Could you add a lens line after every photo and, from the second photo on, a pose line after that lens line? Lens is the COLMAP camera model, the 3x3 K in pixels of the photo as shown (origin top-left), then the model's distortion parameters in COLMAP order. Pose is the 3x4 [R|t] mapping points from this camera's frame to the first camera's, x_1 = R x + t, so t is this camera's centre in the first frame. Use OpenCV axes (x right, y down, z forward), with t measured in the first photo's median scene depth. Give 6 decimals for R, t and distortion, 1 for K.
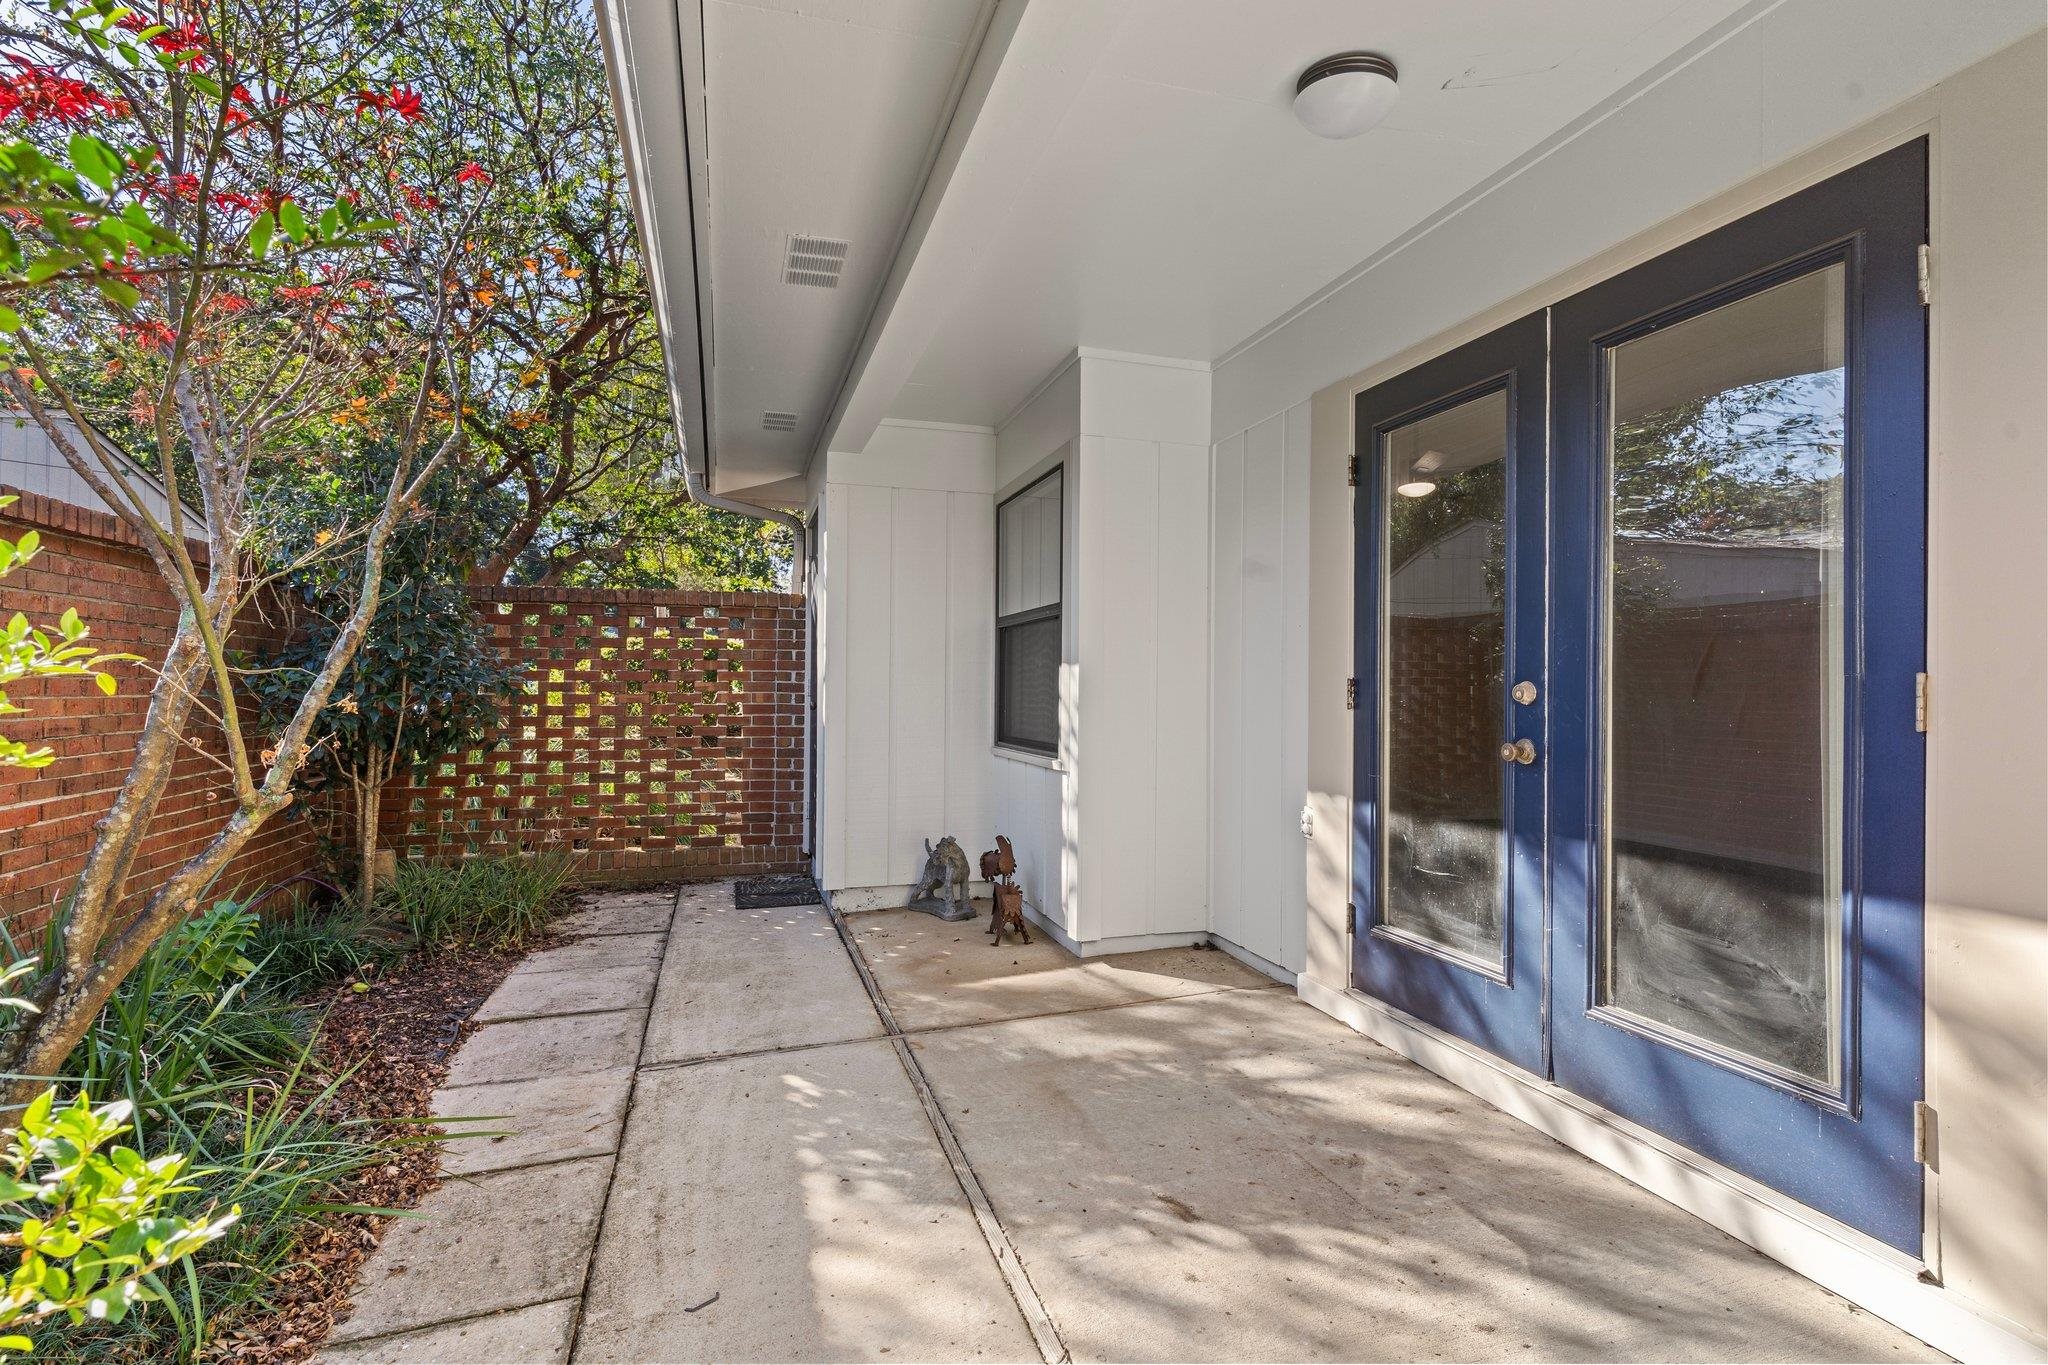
lens RADIAL K [[975.6, 0, 1018.5], [0, 975.6, 681.0], [0, 0, 1]] dist [0.002801, 0.001387]
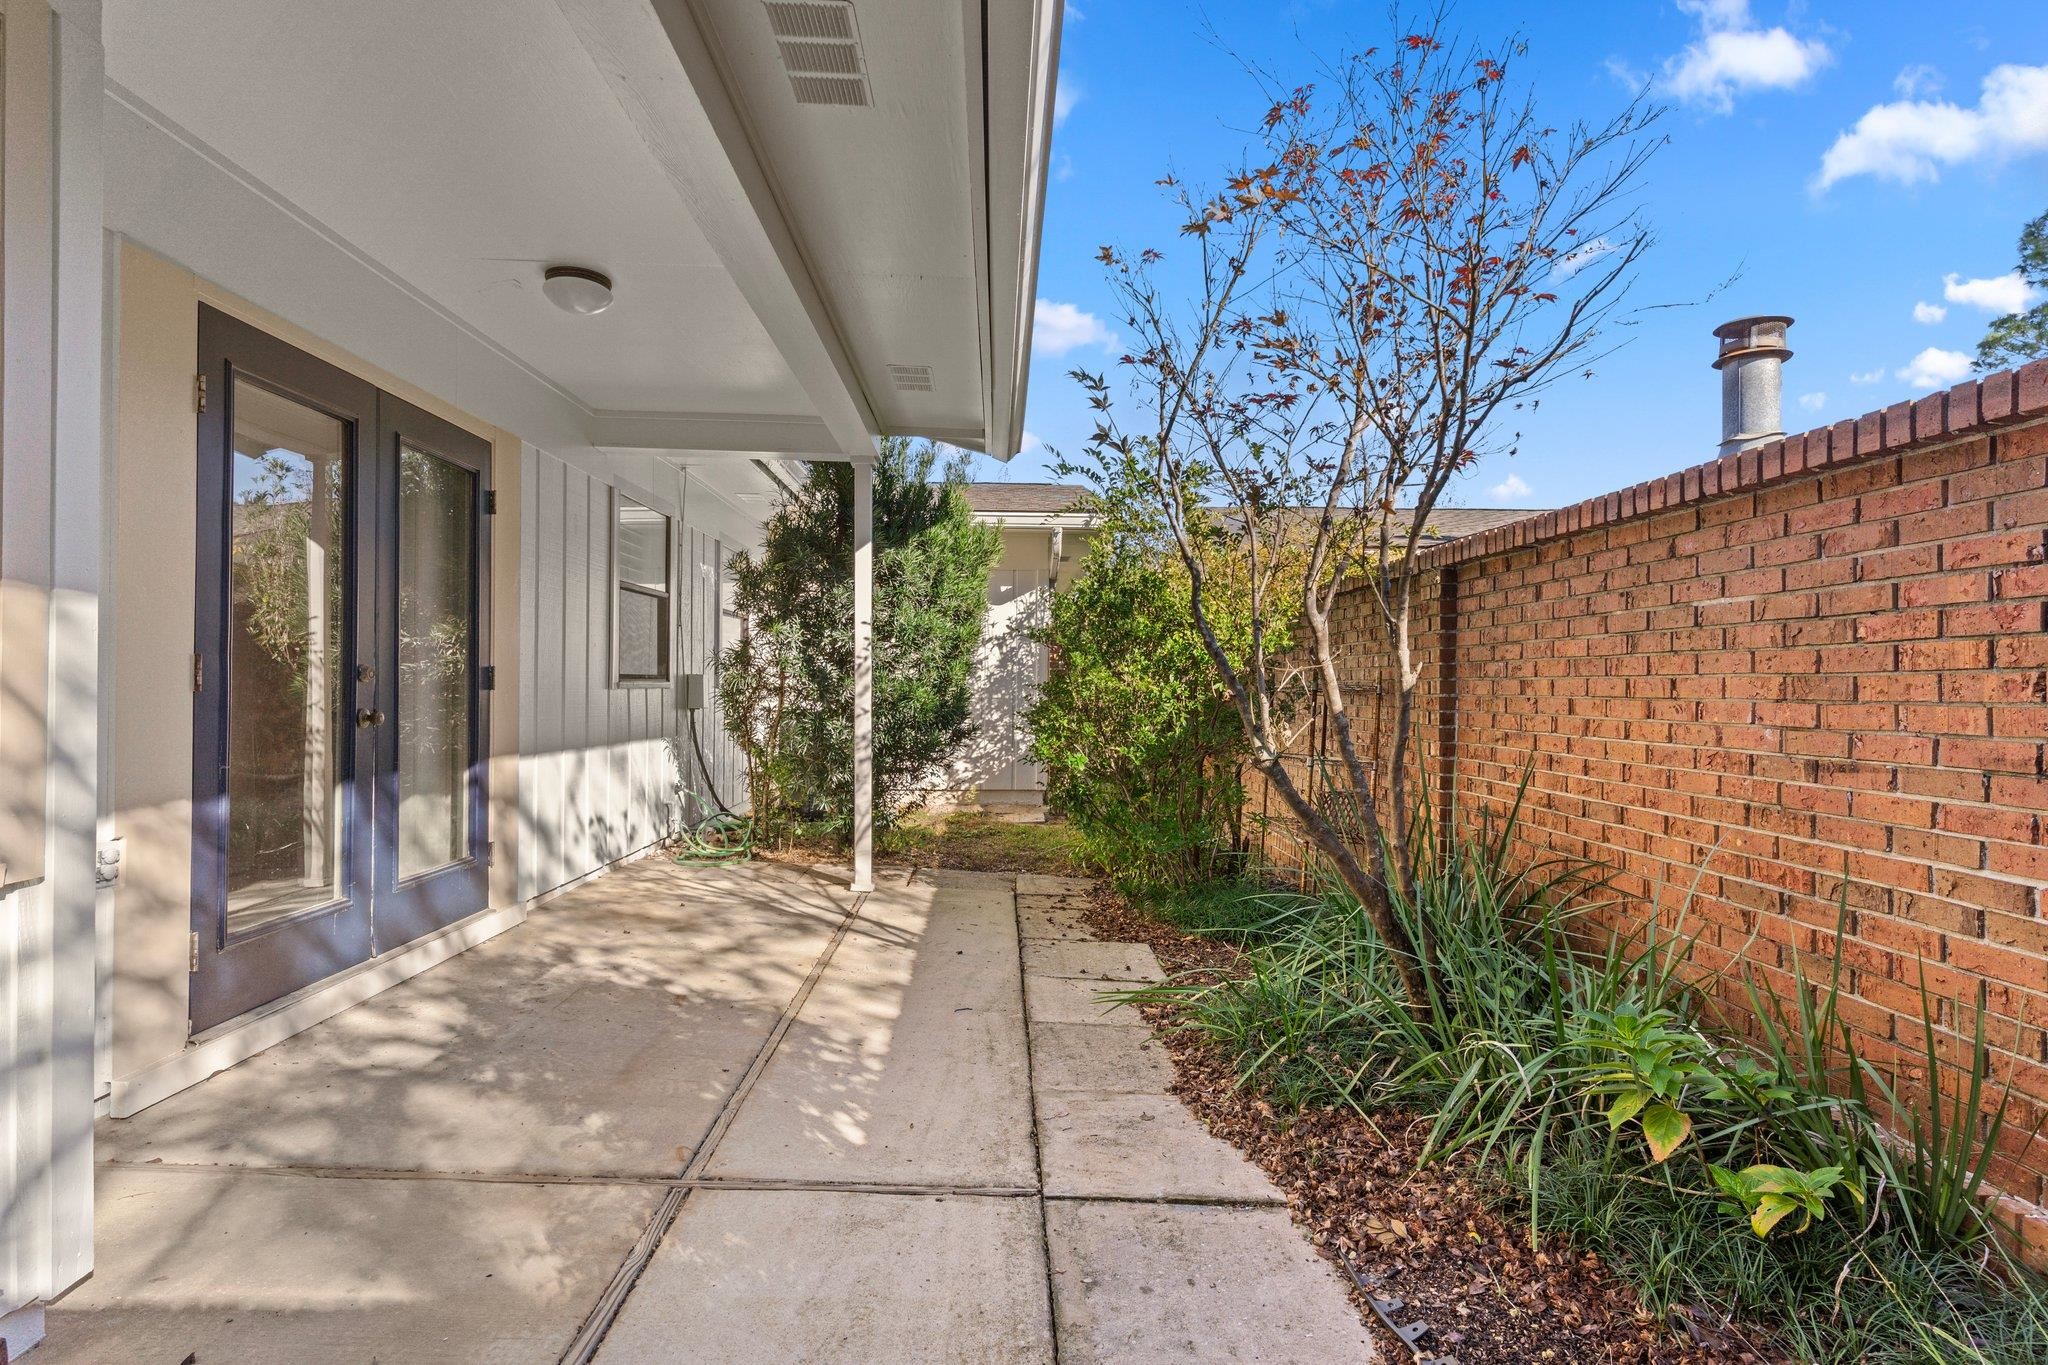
lens RADIAL K [[1058.3, 0, 1024.0], [0, 1058.3, 682.5], [0, 0, 1]] dist [-0.000999, -0.000081]
pose [[-0.966648, -0.014291, 0.255710, -0.547172], [-0.017247, 0.999808, -0.009323, 0.020233], [-0.255527, -0.013422, -0.966709, 1.688676]]
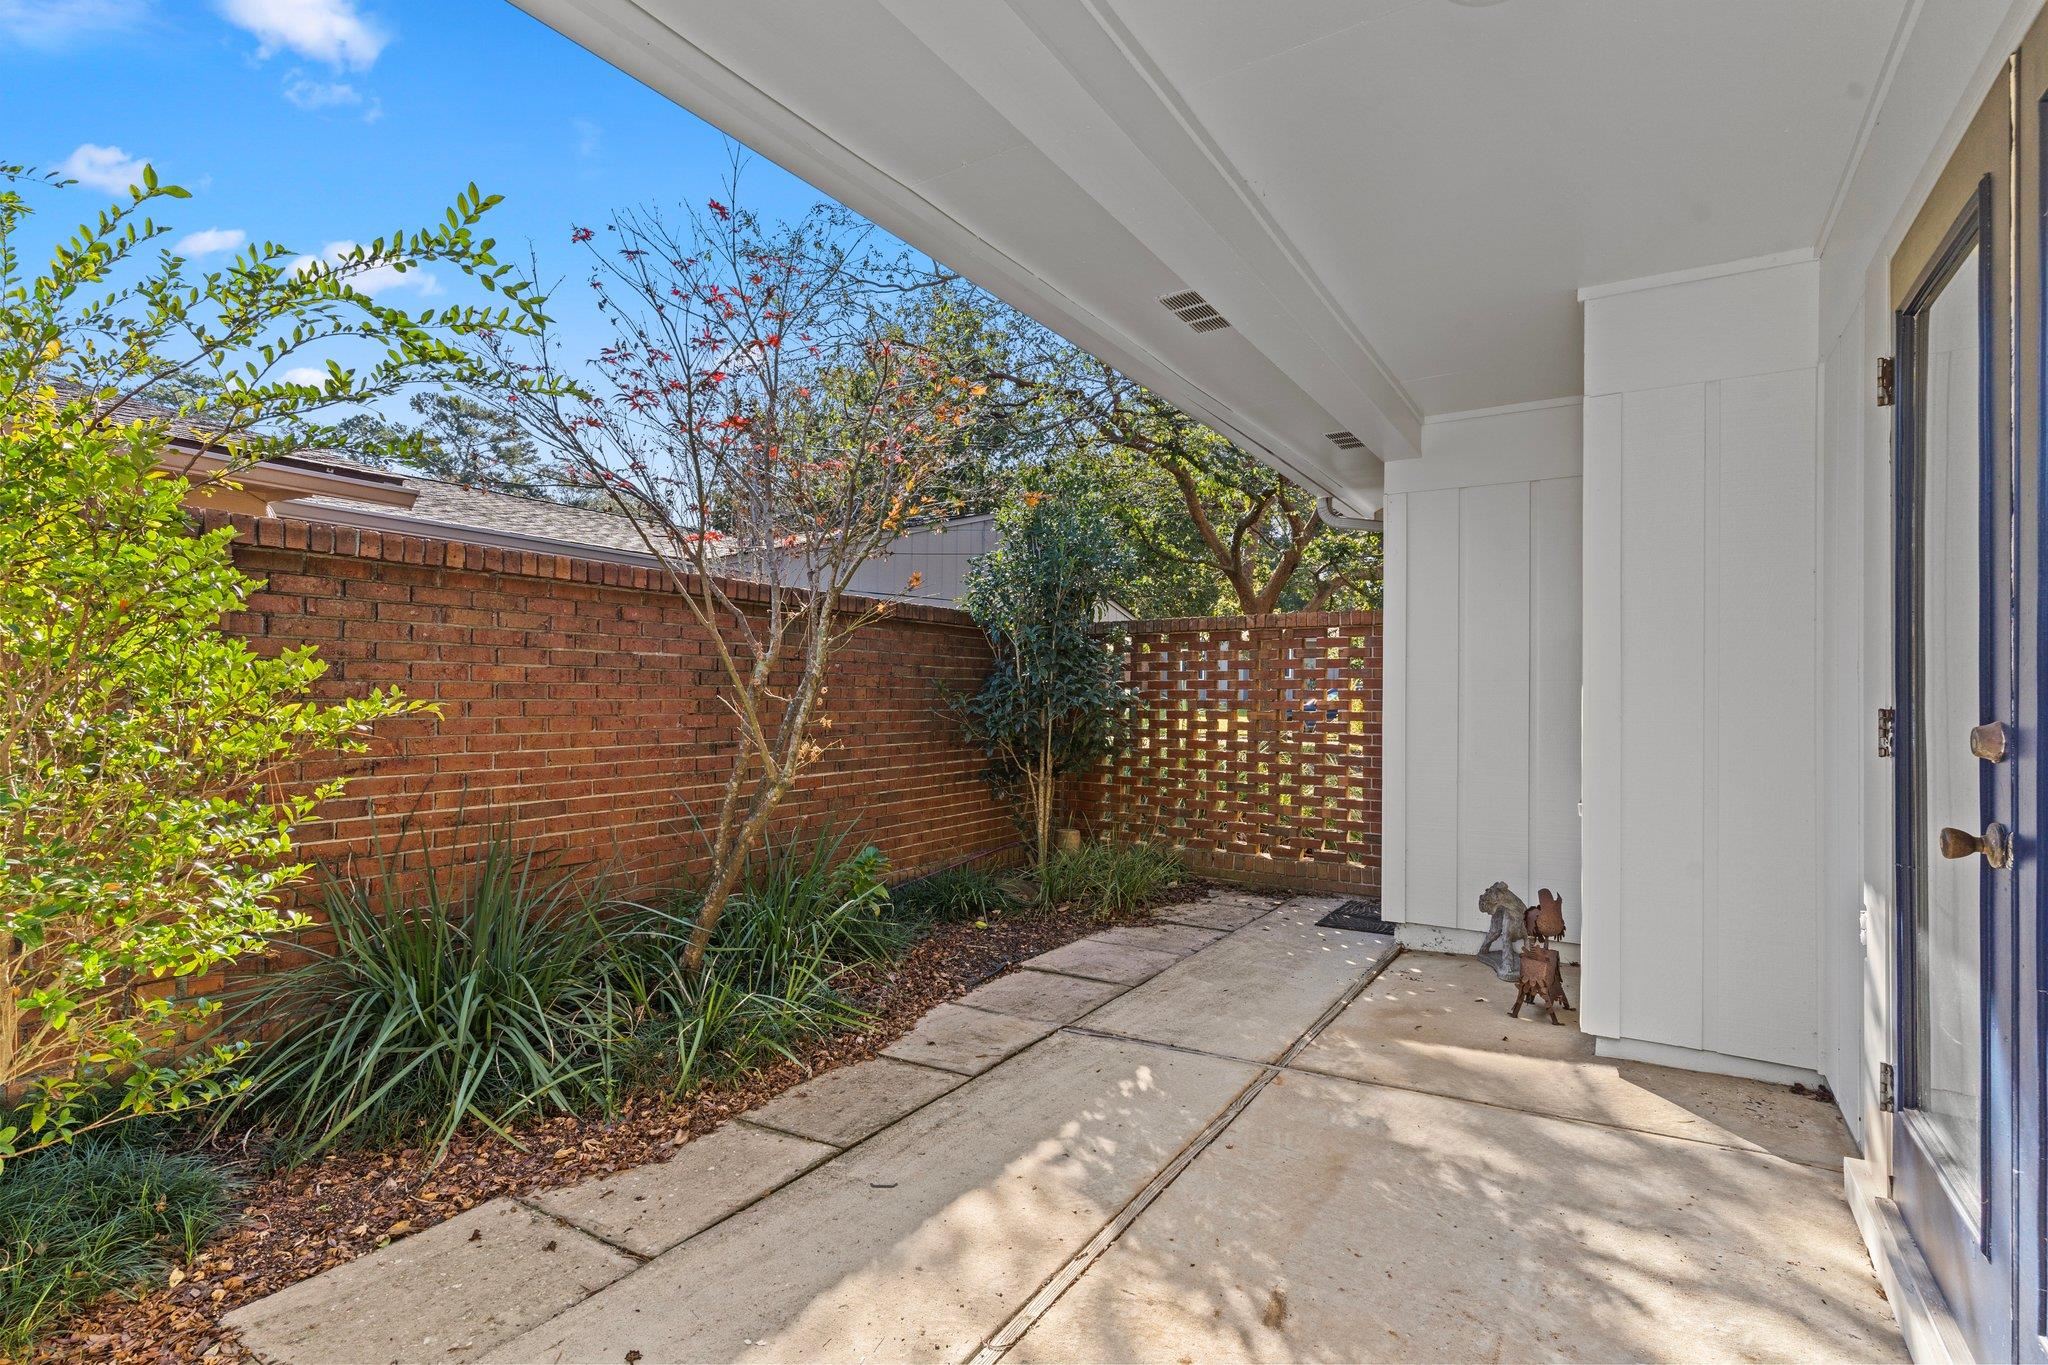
lens RADIAL K [[975.6, 0, 1018.5], [0, 975.6, 681.0], [0, 0, 1]] dist [0.002801, 0.001387]
pose [[0.655559, -0.010431, -0.755072, 0.460464], [0.000578, 0.999911, -0.013312, -0.012414], [0.755144, 0.008290, 0.655506, 0.160068]]
